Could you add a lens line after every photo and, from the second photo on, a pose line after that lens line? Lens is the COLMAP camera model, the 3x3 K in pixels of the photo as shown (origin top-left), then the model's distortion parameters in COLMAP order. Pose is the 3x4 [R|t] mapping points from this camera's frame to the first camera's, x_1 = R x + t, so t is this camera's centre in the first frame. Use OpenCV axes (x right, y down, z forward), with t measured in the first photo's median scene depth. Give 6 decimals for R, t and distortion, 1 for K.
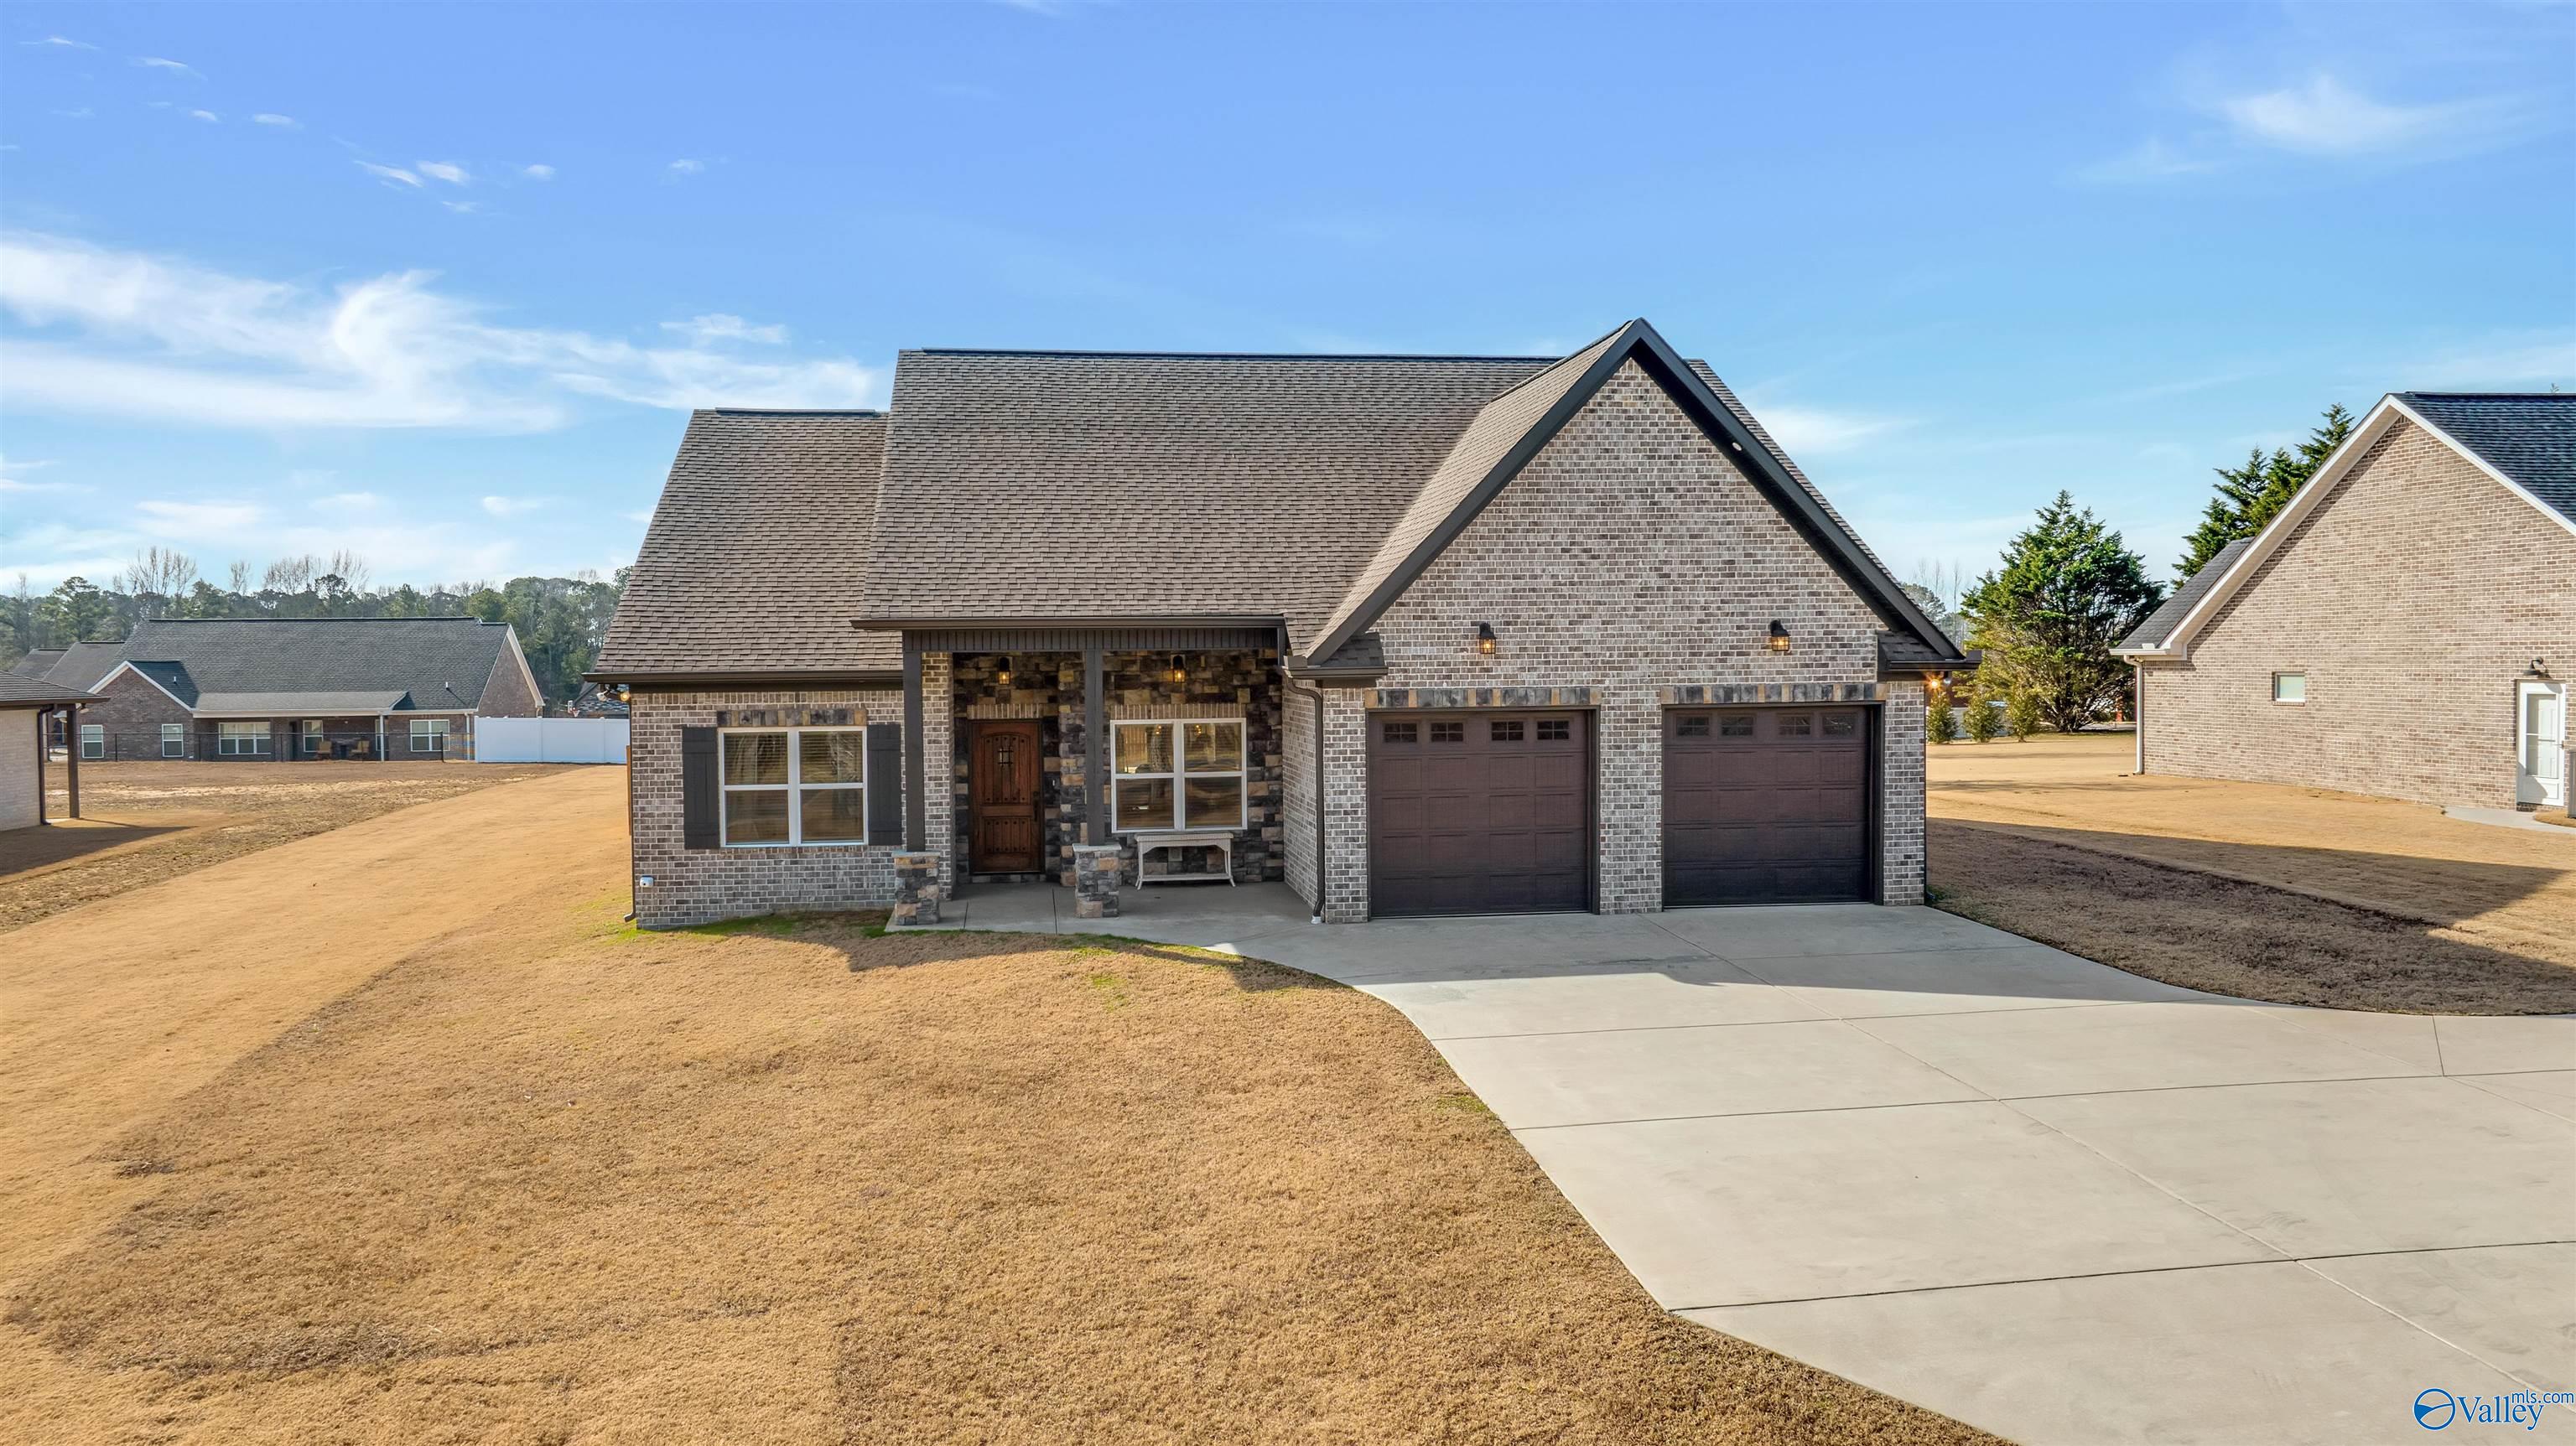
lens RADIAL K [[1822.7, 0, 1294.0], [0, 1822.7, 718.3], [0, 0, 1]] dist [-0.037685, 0.029327]
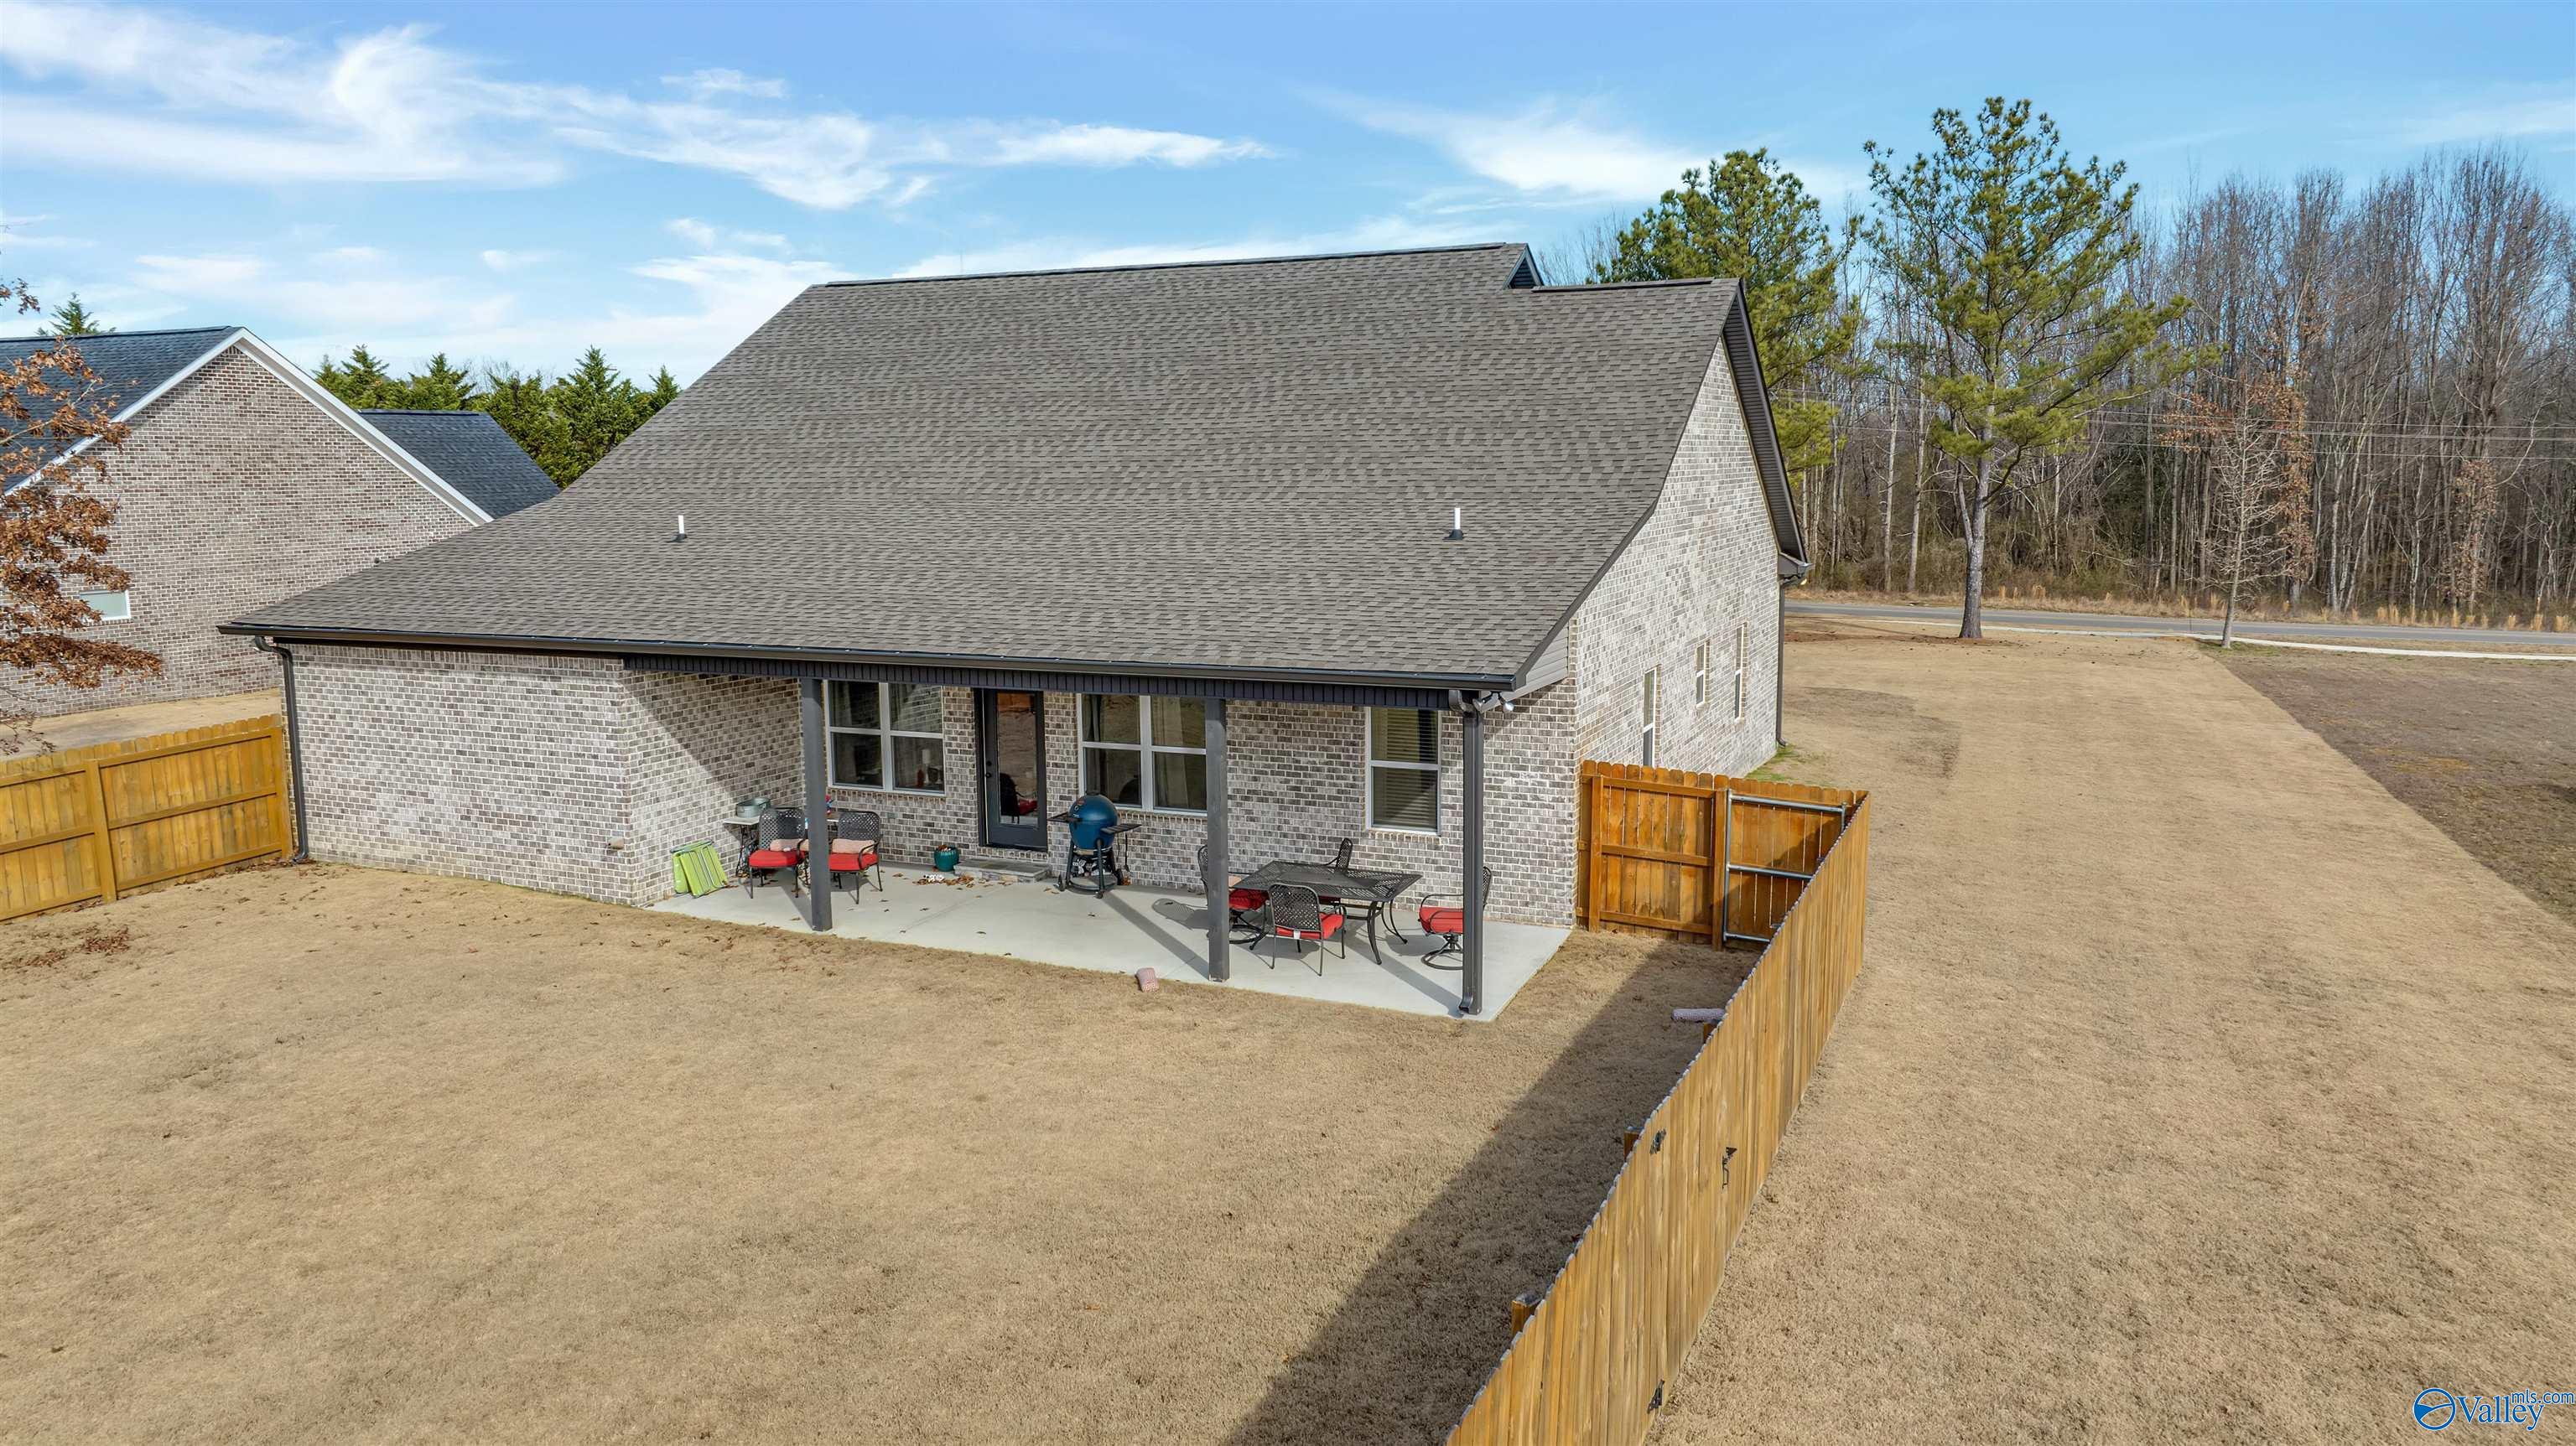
lens RADIAL K [[1822.7, 0, 1286.9], [0, 1822.7, 714.3], [0, 0, 1]] dist [-0.037685, 0.029327]
pose [[-0.845807, -0.064757, 0.529544, -0.796943], [0.026146, 0.986381, 0.162385, -0.161886], [-0.532847, 0.151192, -0.832595, 2.405174]]
